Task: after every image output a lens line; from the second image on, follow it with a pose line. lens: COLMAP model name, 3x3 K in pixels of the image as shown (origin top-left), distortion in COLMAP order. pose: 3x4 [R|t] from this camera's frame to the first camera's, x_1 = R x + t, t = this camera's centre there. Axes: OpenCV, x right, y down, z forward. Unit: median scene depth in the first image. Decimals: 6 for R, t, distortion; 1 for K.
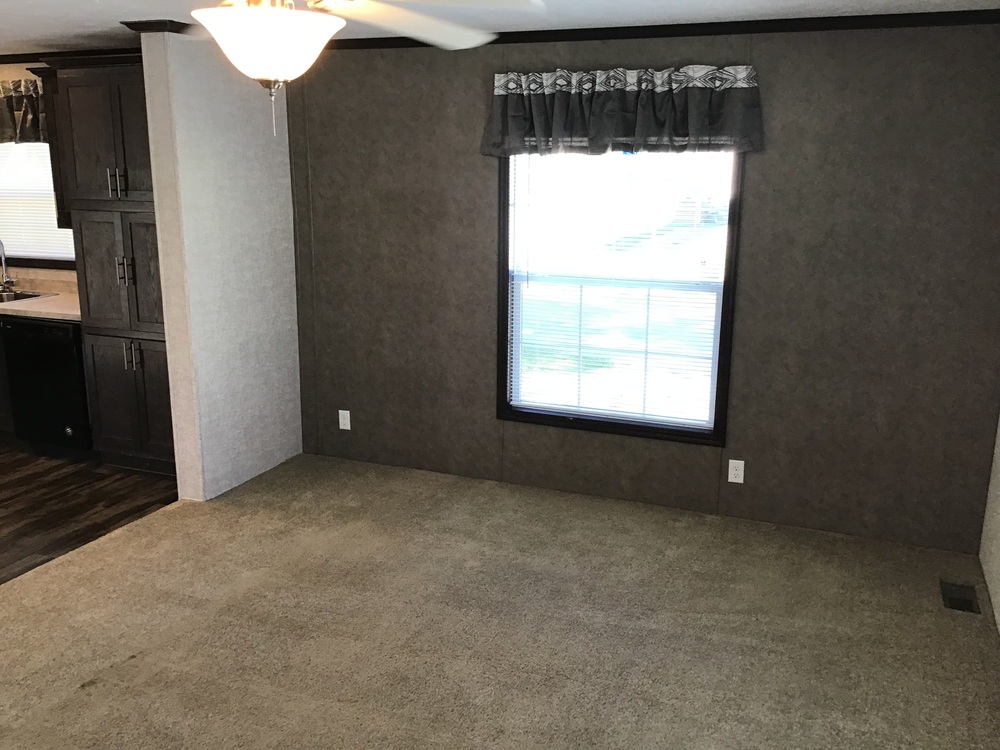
lens RADIAL K [[901.3, 0, 500.0], [0, 901.3, 375.0], [0, 0, 1]] dist [0.057707, -0.005915]
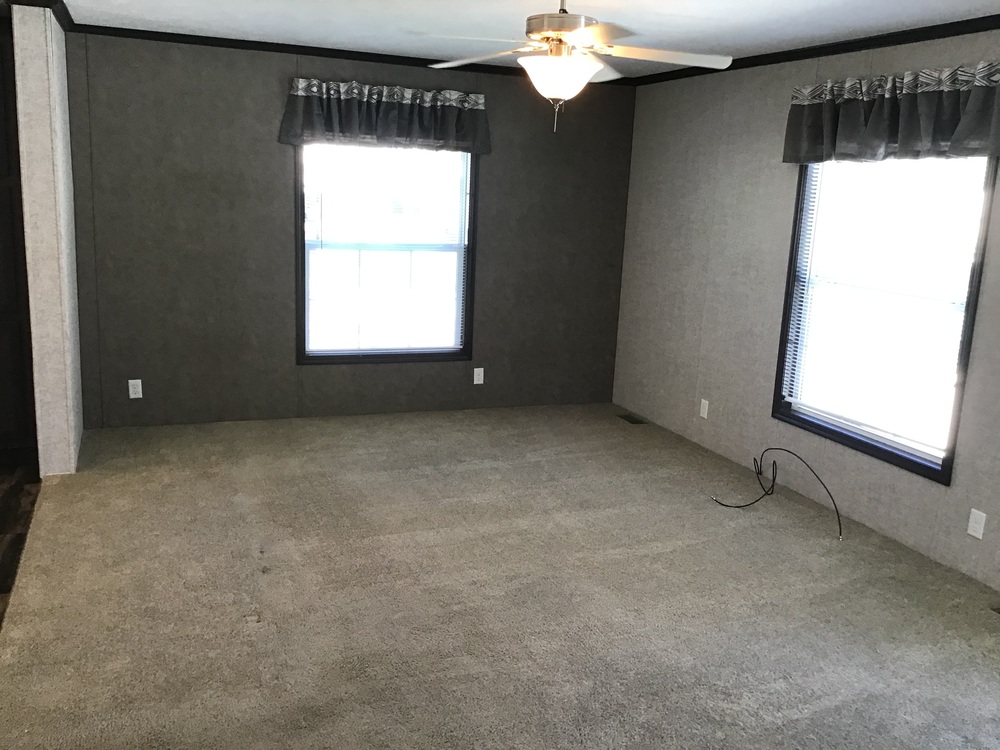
lens RADIAL K [[901.3, 0, 500.0], [0, 901.3, 375.0], [0, 0, 1]] dist [0.057707, -0.005915]
pose [[0.722696, -0.118331, 0.680961, -0.687224], [0.121917, 0.991612, 0.042923, 0.047371], [-0.680328, 0.052001, 0.731060, -0.067495]]
